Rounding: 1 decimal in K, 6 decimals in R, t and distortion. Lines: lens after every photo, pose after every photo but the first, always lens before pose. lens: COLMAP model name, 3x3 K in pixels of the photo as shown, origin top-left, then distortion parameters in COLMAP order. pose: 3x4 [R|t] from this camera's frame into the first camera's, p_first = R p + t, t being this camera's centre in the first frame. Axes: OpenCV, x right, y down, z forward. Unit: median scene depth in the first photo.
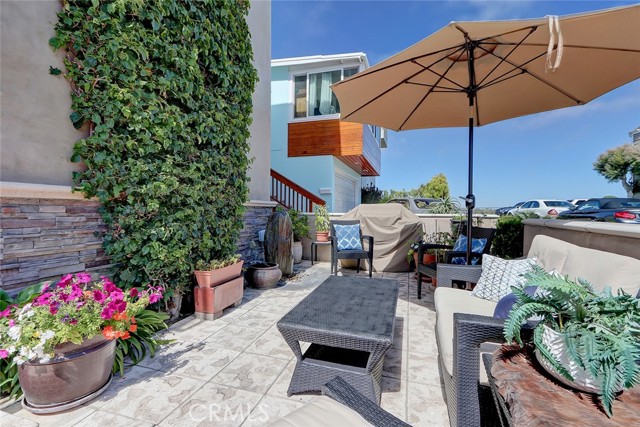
lens RADIAL K [[291.6, 0, 316.5], [0, 291.6, 213.0], [0, 0, 1]] dist [0.006507, 0.000441]
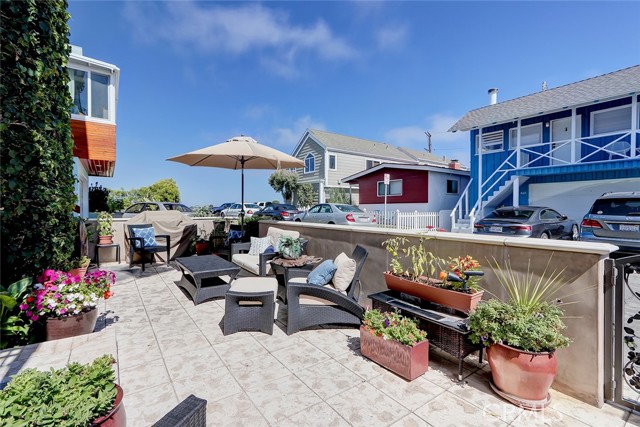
lens RADIAL K [[291.6, 0, 310.9], [0, 291.6, 214.2], [0, 0, 1]] dist [0.006507, 0.000441]
pose [[0.610121, -0.018595, 0.792090, -0.574377], [0.010902, 0.999827, 0.015075, -0.040012], [-0.792233, -0.000562, 0.610218, -0.460188]]
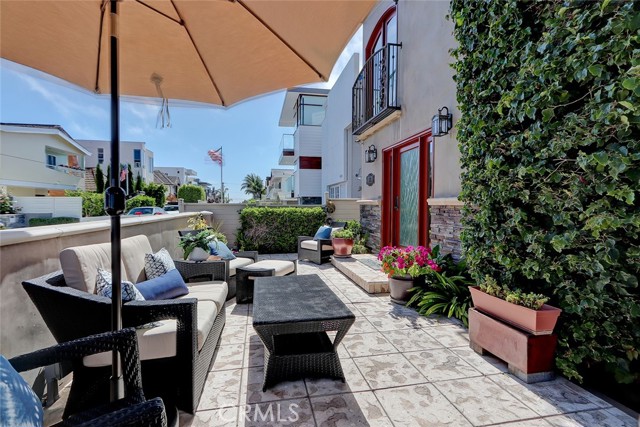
lens RADIAL K [[291.6, 0, 317.5], [0, 291.6, 212.7], [0, 0, 1]] dist [0.006507, 0.000441]
pose [[-0.872538, 0.008031, -0.488480, 0.319458], [-0.008710, 0.999450, 0.031990, -0.029845], [0.488469, 0.032167, -0.871988, 1.104010]]
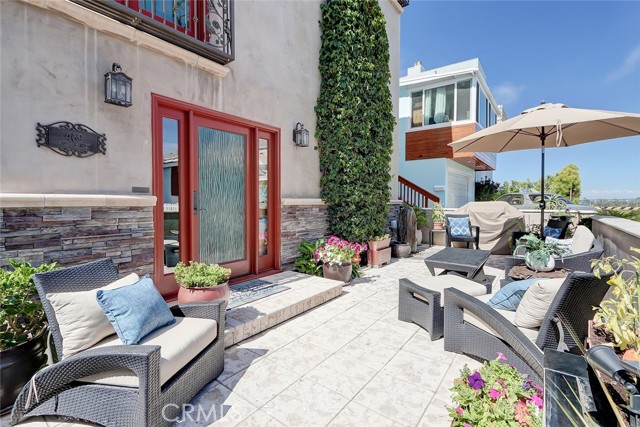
lens RADIAL K [[291.6, 0, 321.4], [0, 291.6, 209.1], [0, 0, 1]] dist [0.006507, 0.000441]
pose [[0.942826, 0.004383, -0.333257, -0.057785], [0.000857, 0.999878, 0.015577, -0.027835], [0.333285, -0.014972, 0.942707, -0.628148]]
